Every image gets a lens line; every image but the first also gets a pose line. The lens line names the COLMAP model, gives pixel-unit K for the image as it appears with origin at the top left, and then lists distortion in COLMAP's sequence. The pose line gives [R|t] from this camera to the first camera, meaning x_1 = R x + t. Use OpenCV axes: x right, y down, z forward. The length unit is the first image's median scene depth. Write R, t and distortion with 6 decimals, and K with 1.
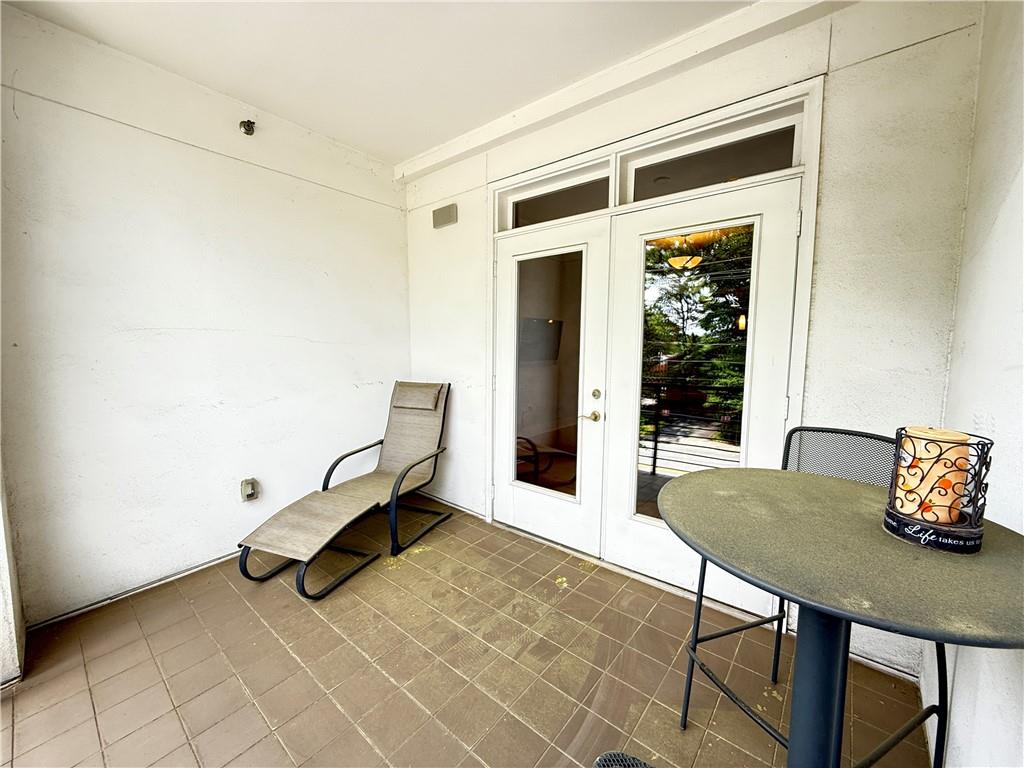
lens RADIAL K [[408.9, 0, 511.0], [0, 408.9, 384.2], [0, 0, 1]] dist [-0.000215, -0.000027]
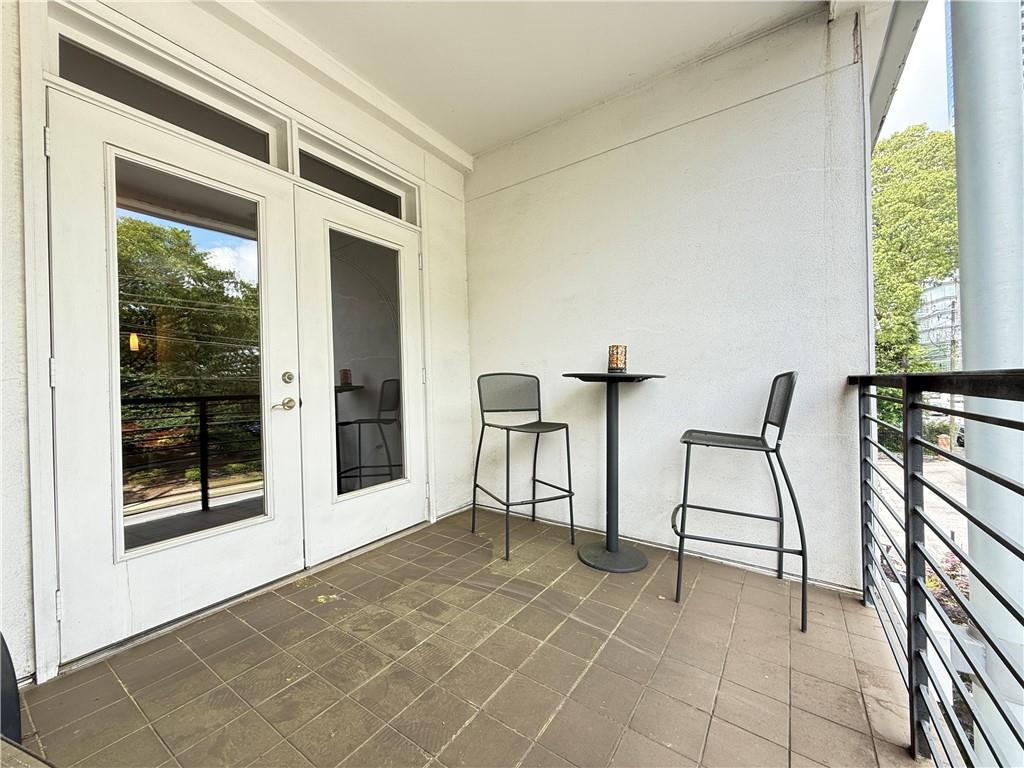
lens RADIAL K [[408.9, 0, 511.0], [0, 408.9, 384.2], [0, 0, 1]] dist [-0.000215, -0.000027]
pose [[-0.095916, -0.002362, 0.995387, -0.740804], [0.115274, 0.993242, 0.013465, 0.085933], [-0.988692, 0.116034, -0.094996, 0.665521]]
